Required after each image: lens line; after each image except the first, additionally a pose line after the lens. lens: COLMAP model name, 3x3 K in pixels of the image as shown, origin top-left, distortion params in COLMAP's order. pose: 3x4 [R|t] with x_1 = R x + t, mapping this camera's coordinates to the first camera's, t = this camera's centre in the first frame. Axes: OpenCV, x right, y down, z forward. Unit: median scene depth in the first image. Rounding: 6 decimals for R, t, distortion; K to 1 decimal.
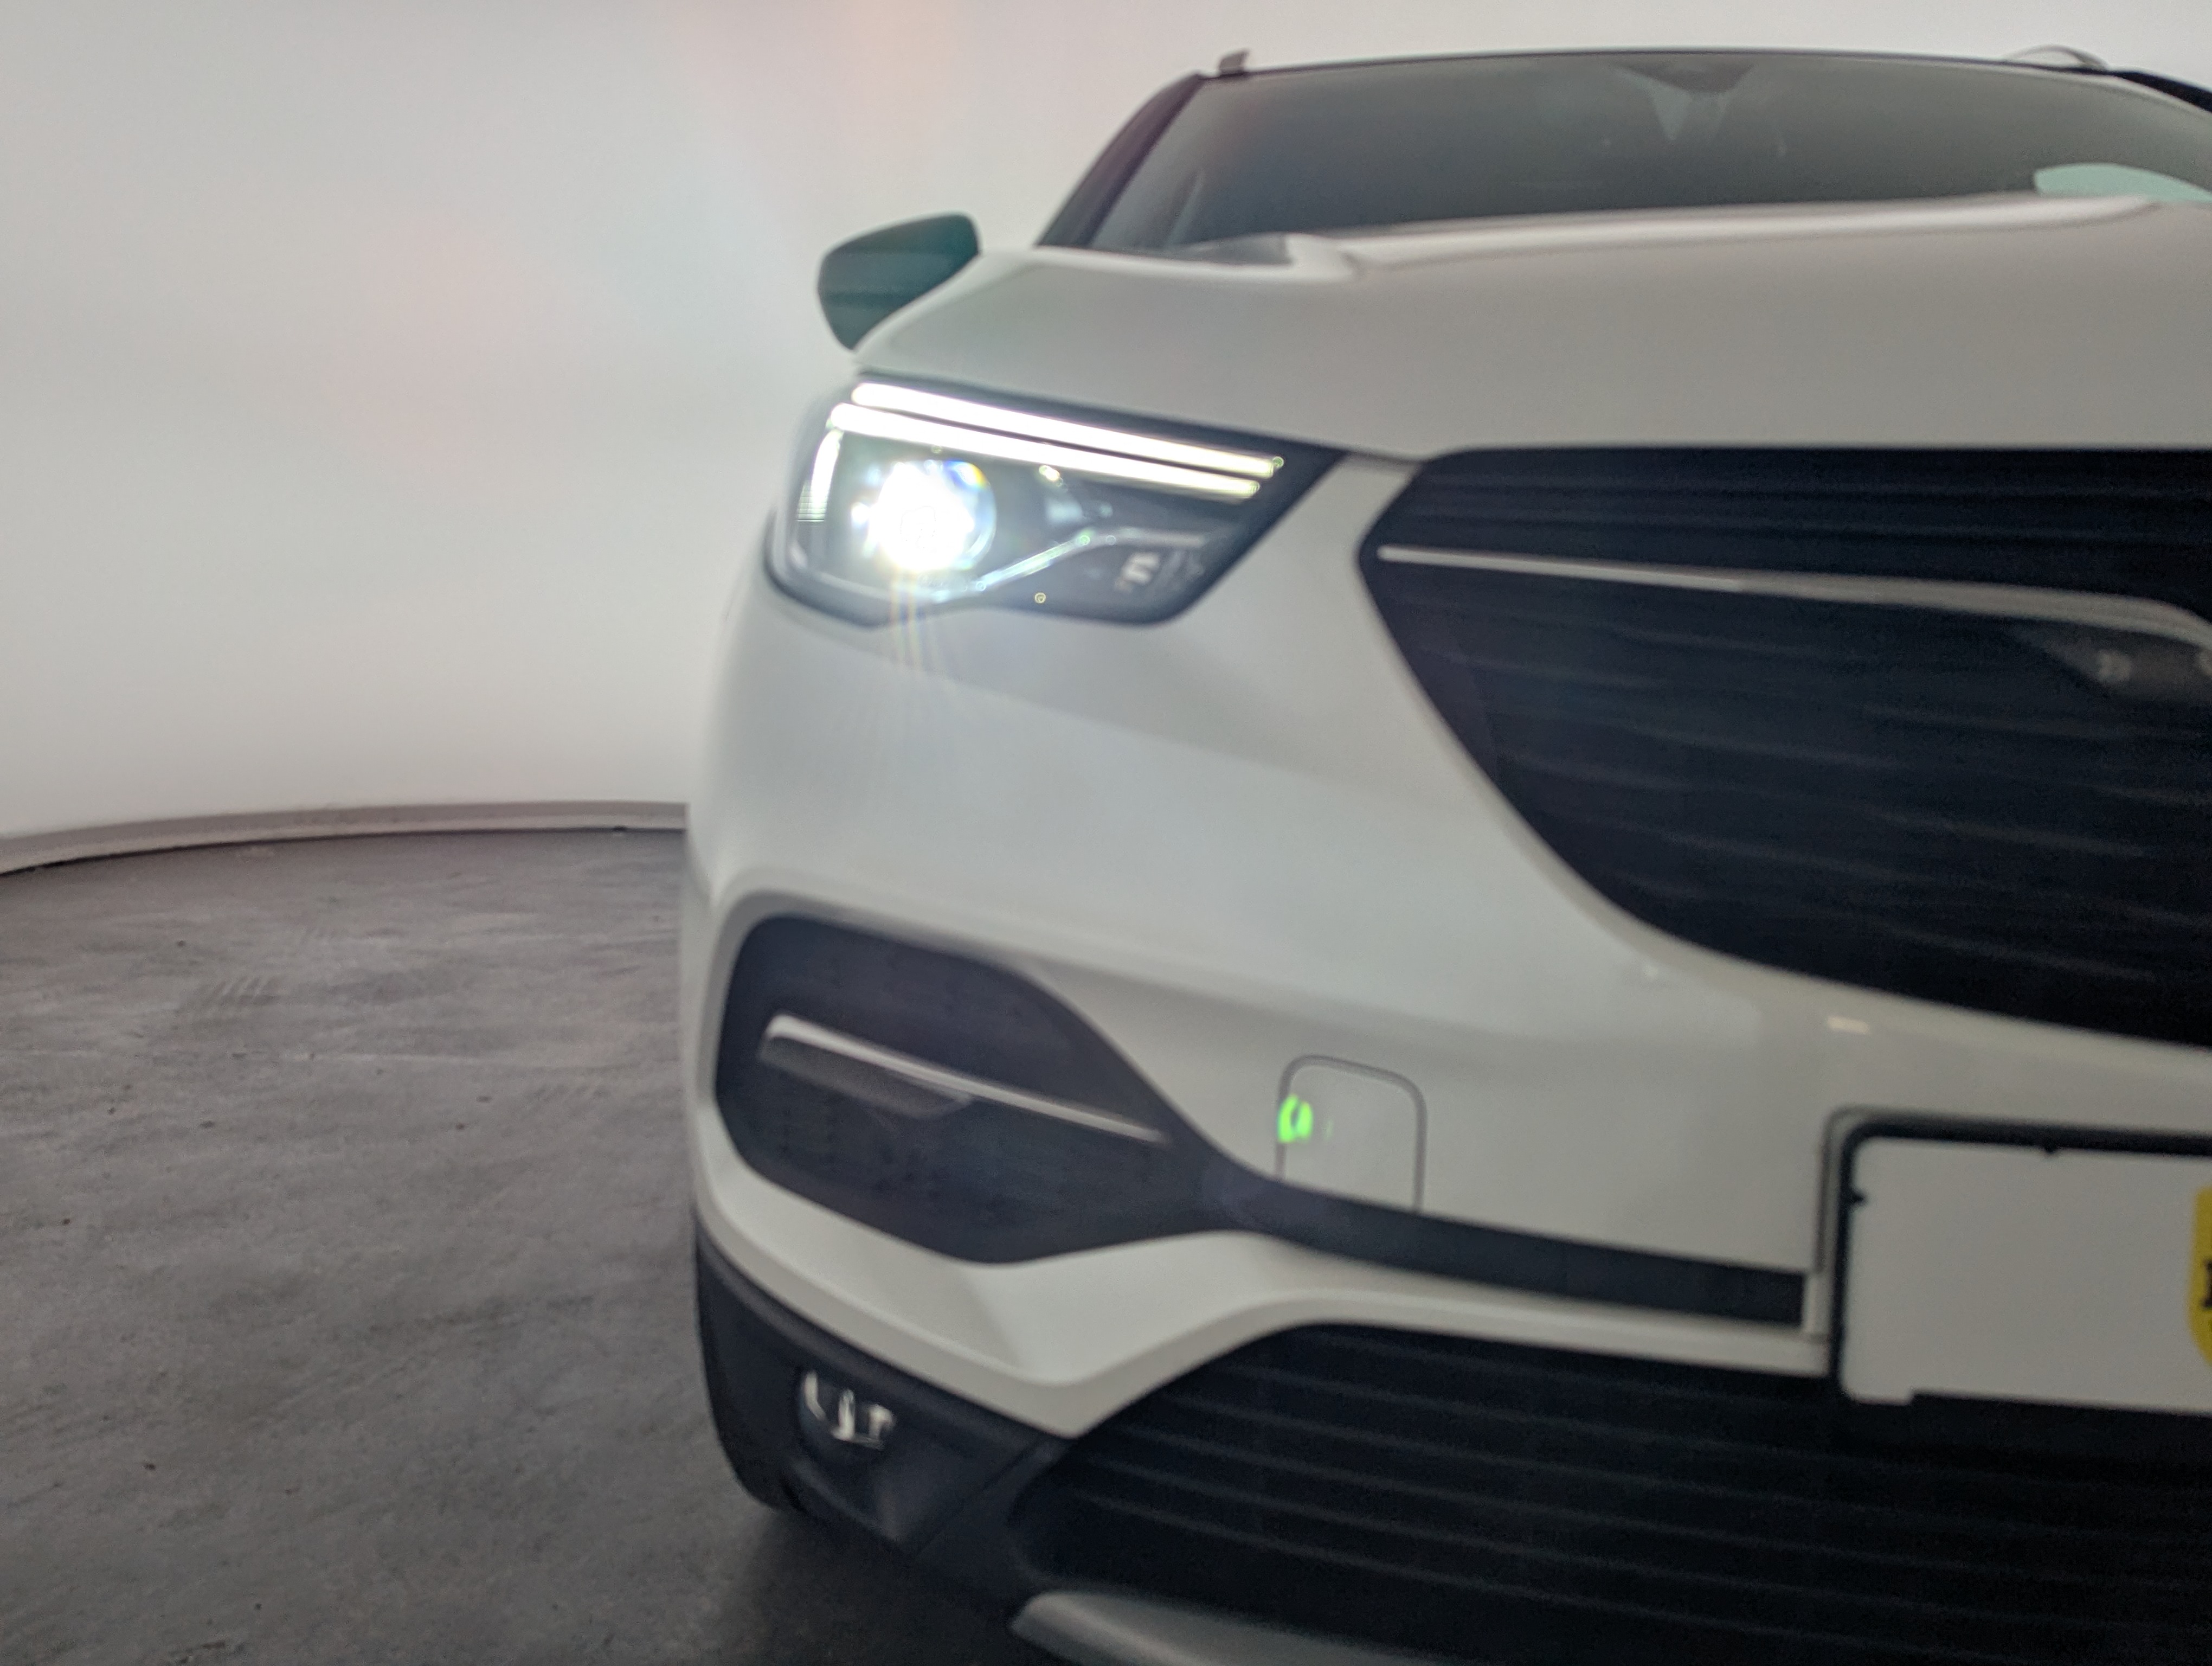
lens RADIAL K [[2031.5, 0, 1121.3], [0, 2031.5, 827.0], [0, 0, 1]] dist [0.025950, 0.000000]
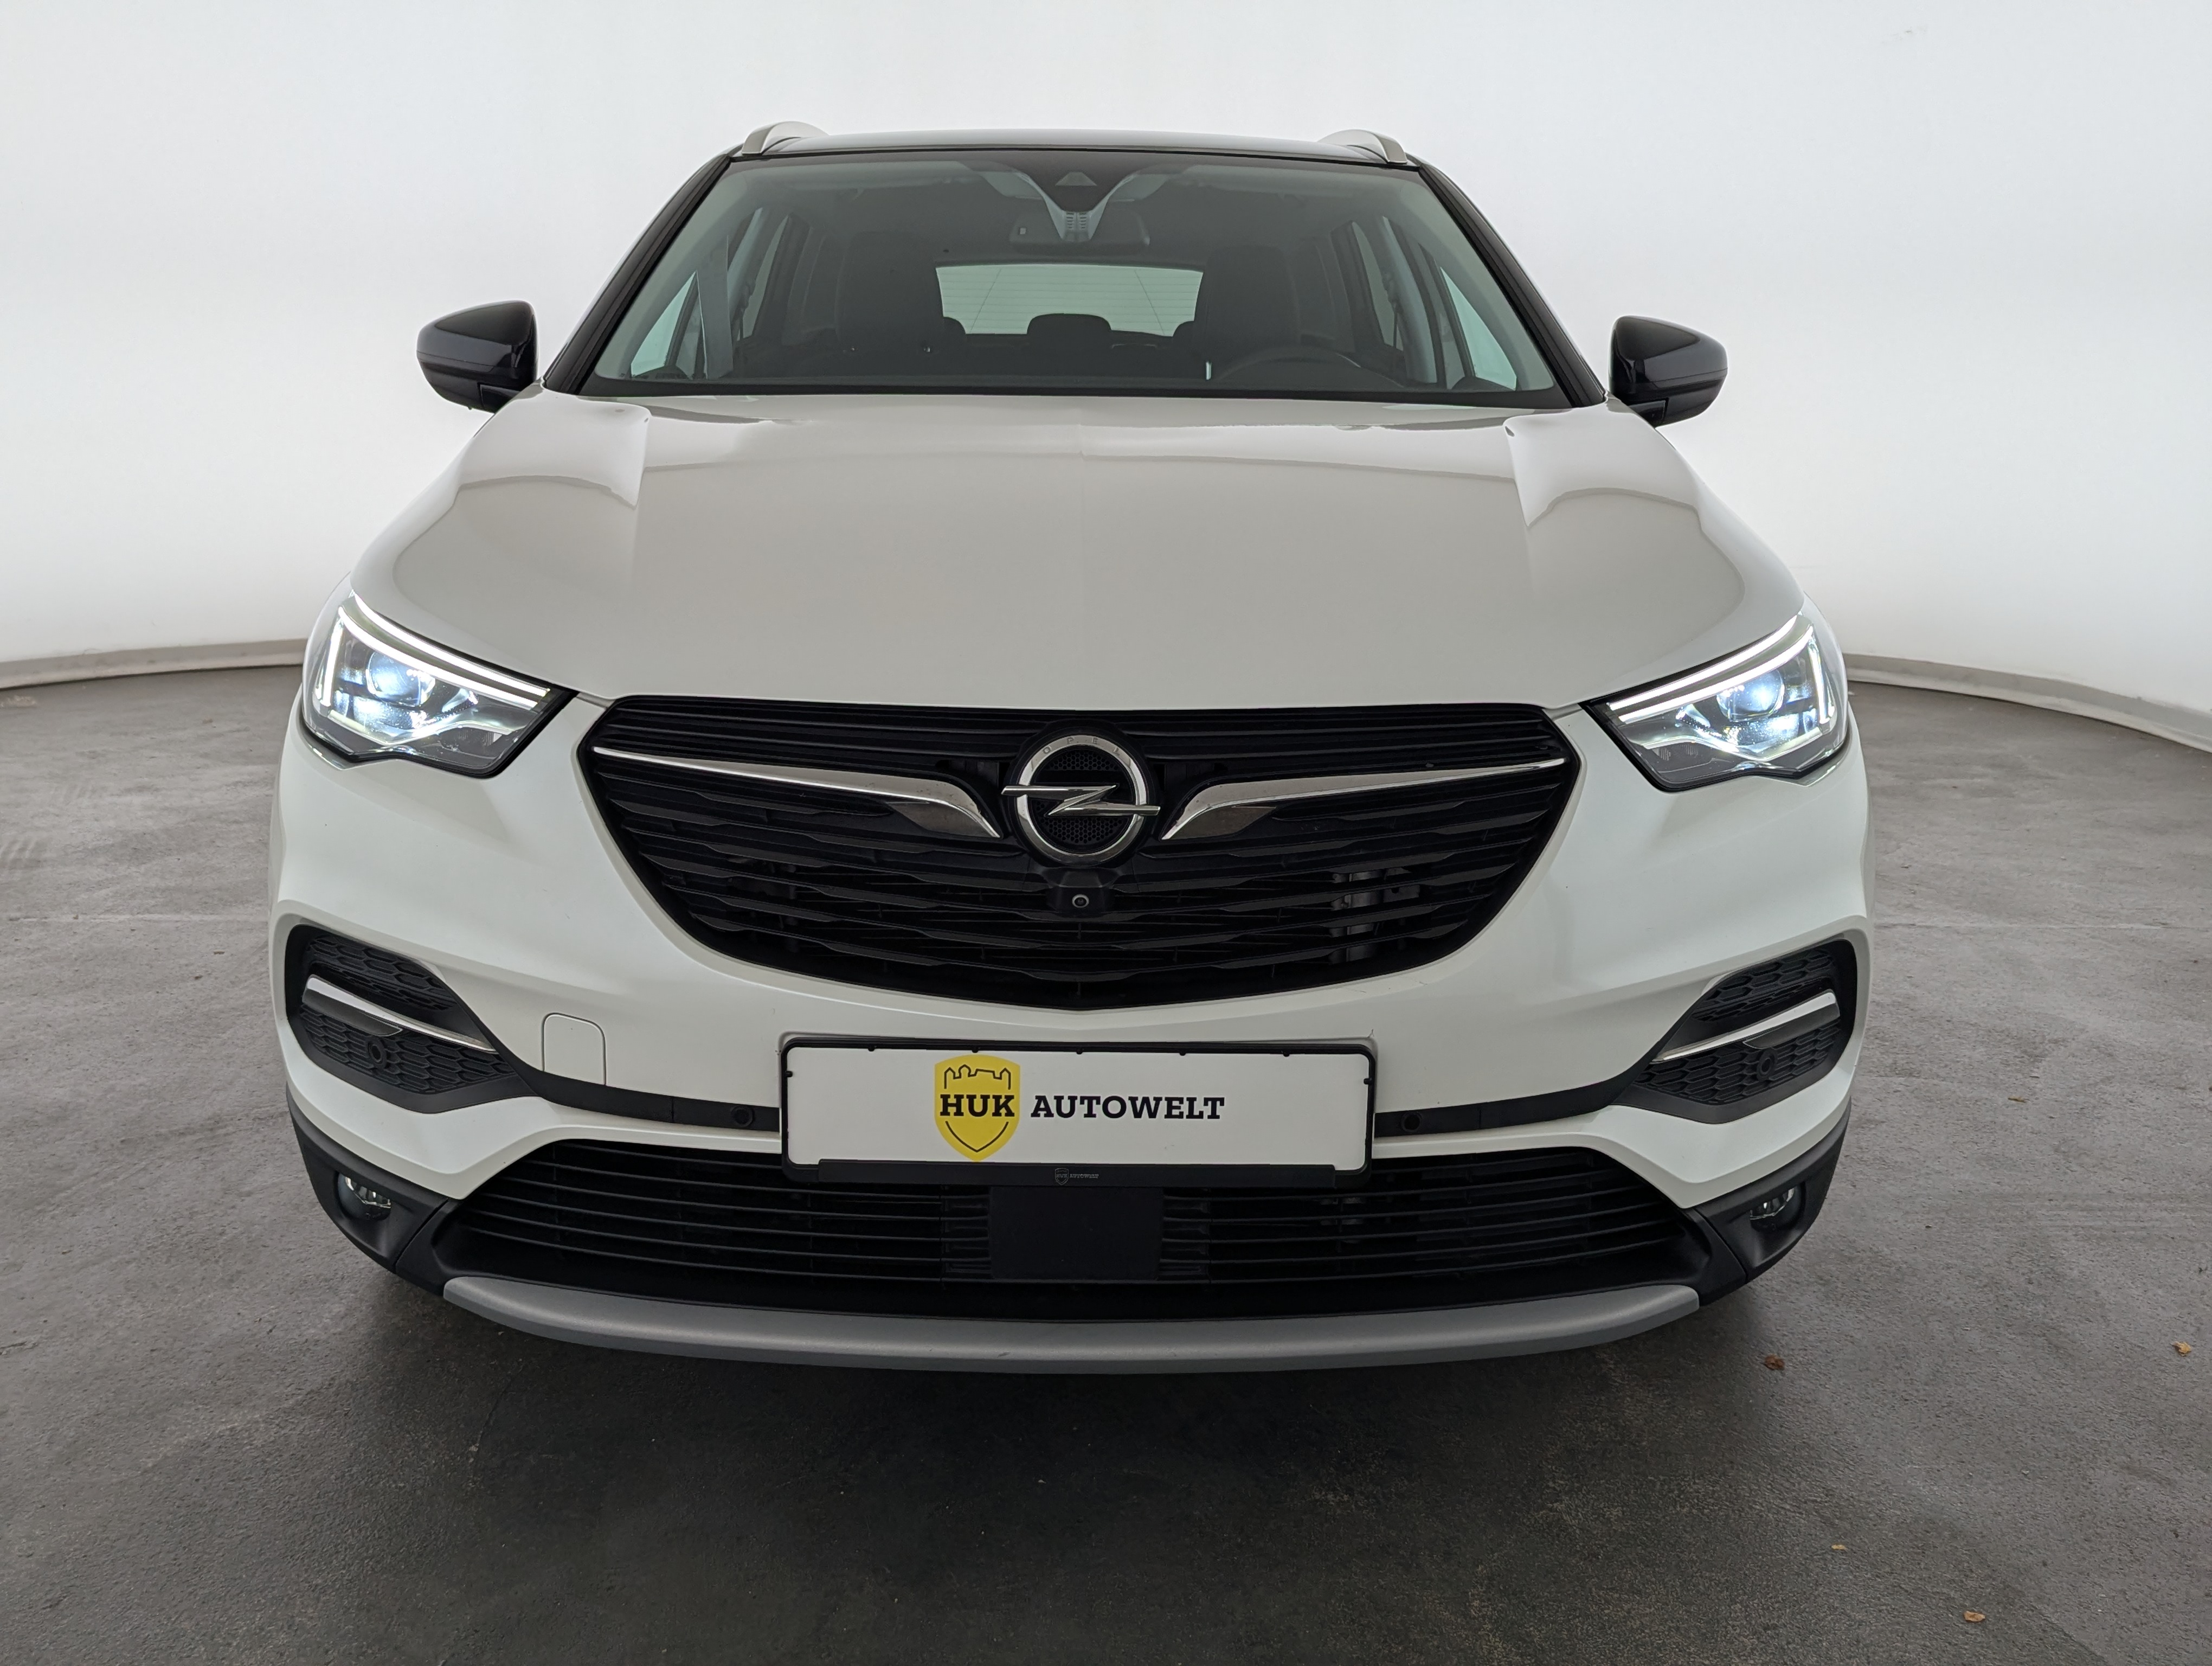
lens RADIAL K [[2031.5, 0, 1083.7], [0, 2031.5, 814.4], [0, 0, 1]] dist [0.025950, 0.000000]
pose [[0.996951, -0.029123, 0.072395, 0.211997], [0.020894, 0.993496, 0.111930, -0.130957], [-0.075183, -0.110076, 0.991075, -0.451530]]
